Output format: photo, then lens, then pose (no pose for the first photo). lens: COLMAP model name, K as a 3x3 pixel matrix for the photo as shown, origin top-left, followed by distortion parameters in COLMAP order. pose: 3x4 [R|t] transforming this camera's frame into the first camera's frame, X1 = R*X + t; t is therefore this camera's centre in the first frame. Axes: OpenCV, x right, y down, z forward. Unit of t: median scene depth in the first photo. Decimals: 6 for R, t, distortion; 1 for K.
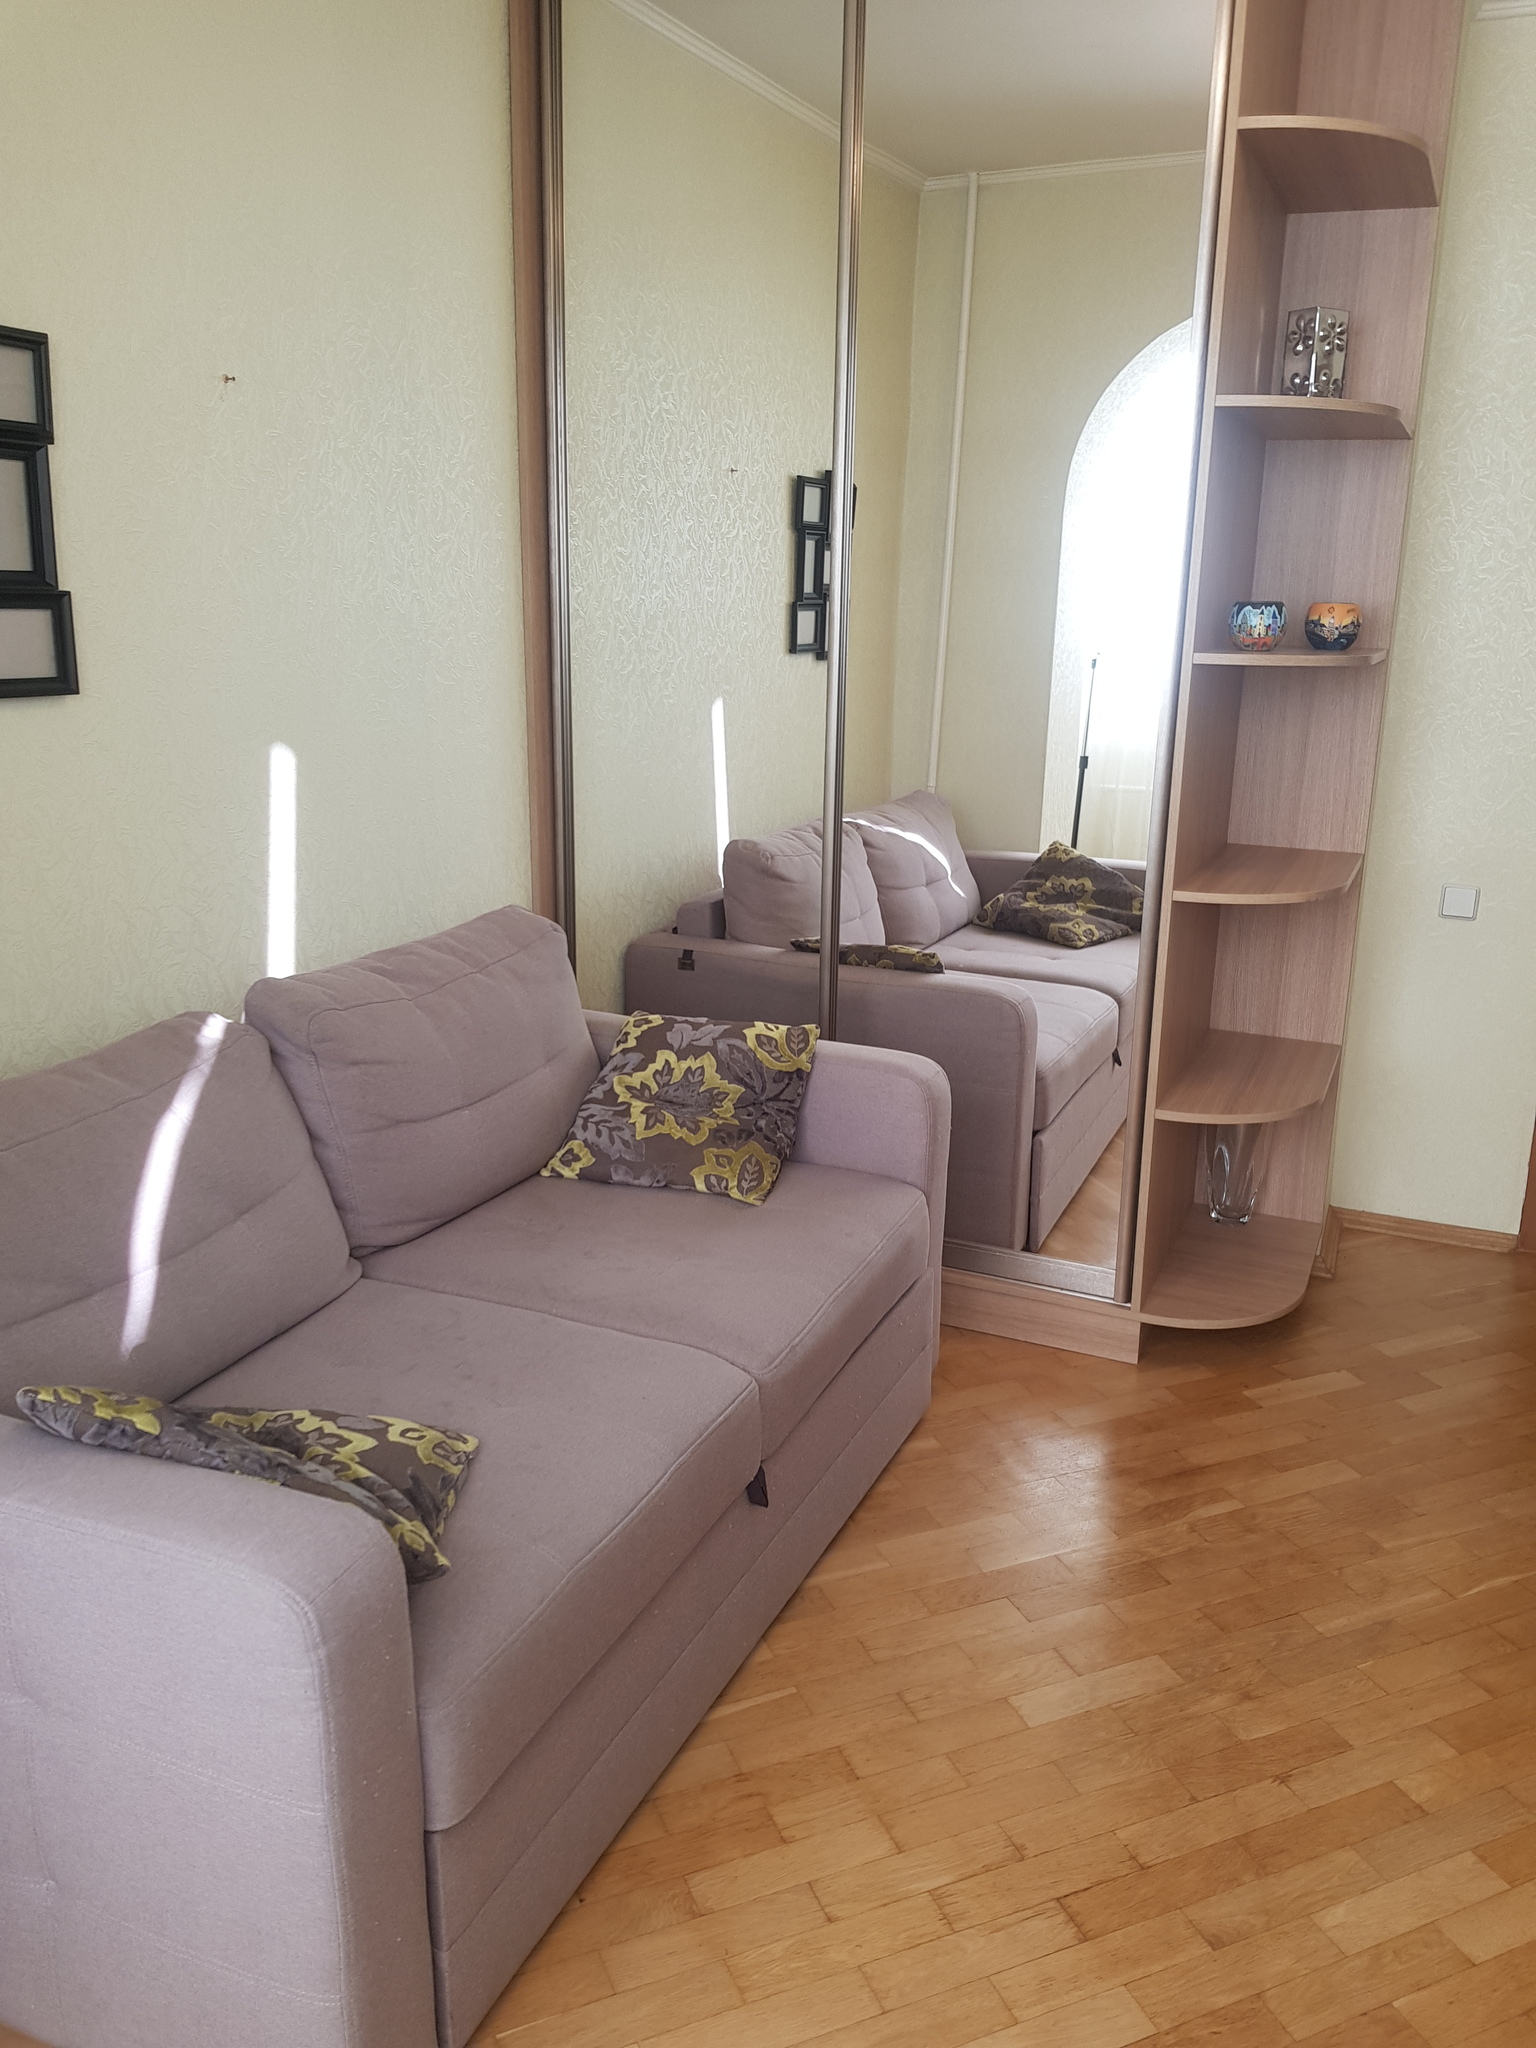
lens RADIAL K [[1603.9, 0, 828.2], [0, 1603.9, 986.7], [0, 0, 1]] dist [0.091264, -0.152401]
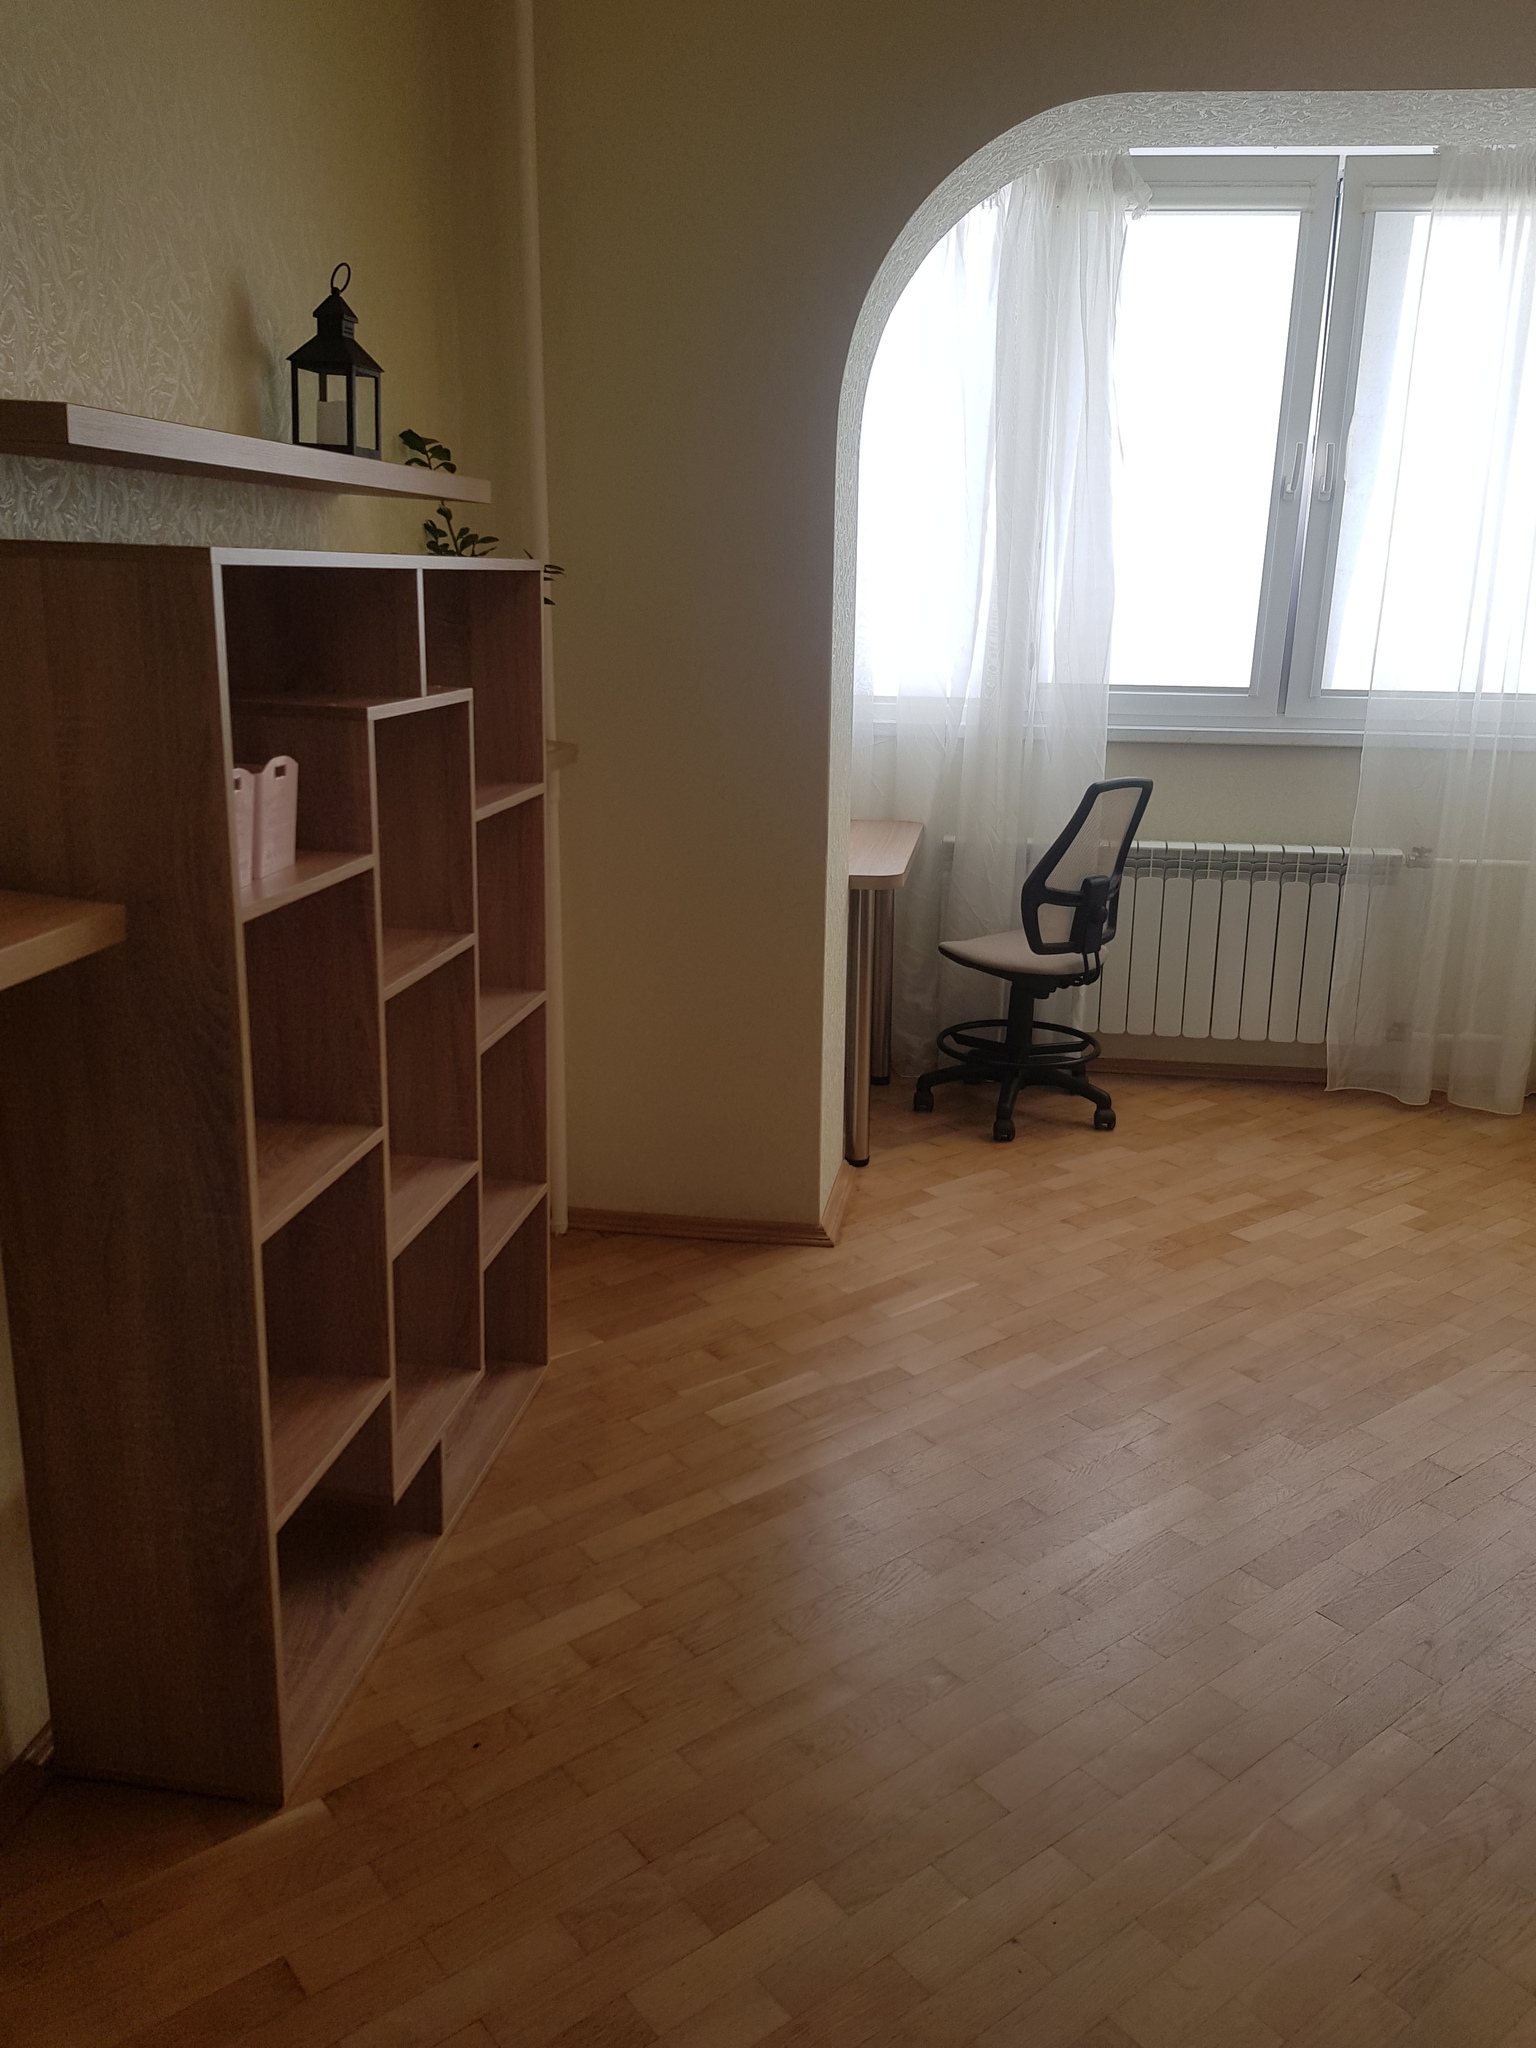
lens RADIAL K [[1603.9, 0, 800.2], [0, 1603.9, 993.1], [0, 0, 1]] dist [0.091264, -0.152401]
pose [[-0.970349, 0.020801, -0.240811, 0.670940], [-0.093696, 0.886019, 0.454082, -0.268912], [0.222809, 0.463181, -0.857799, 1.219802]]
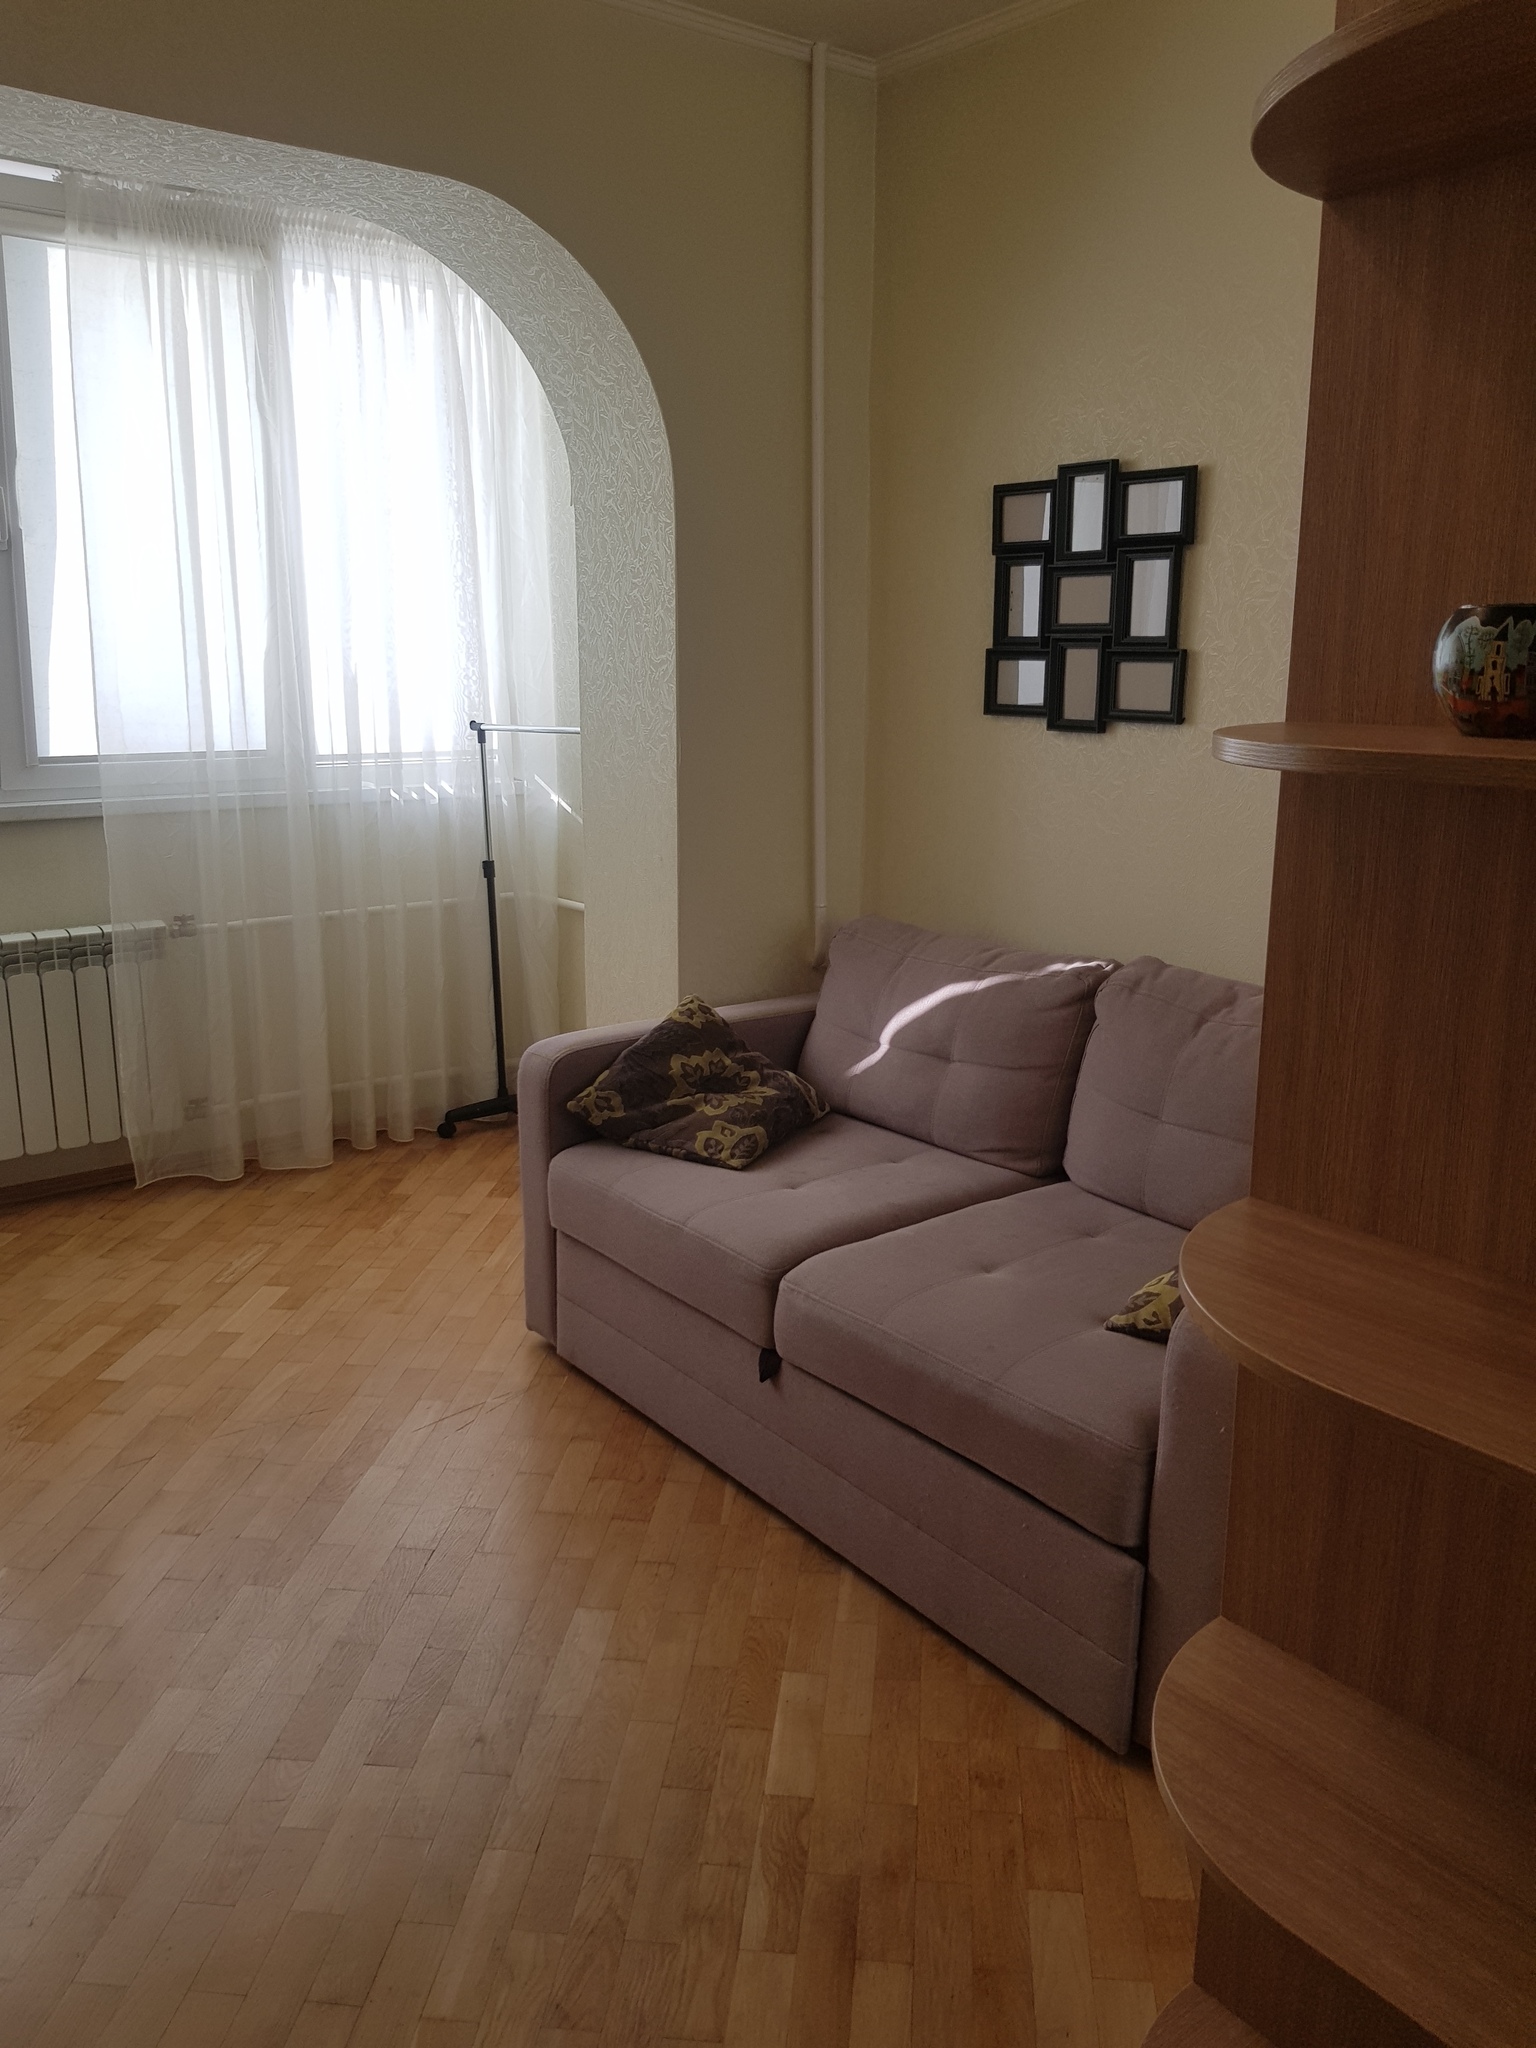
lens RADIAL K [[1603.9, 0, 780.0], [0, 1603.9, 1011.9], [0, 0, 1]] dist [0.091264, -0.152401]
pose [[-0.509818, 0.163967, -0.844512, 0.703650], [-0.215489, 0.926033, 0.309882, -0.238910], [0.832857, 0.339966, -0.436776, 1.090497]]
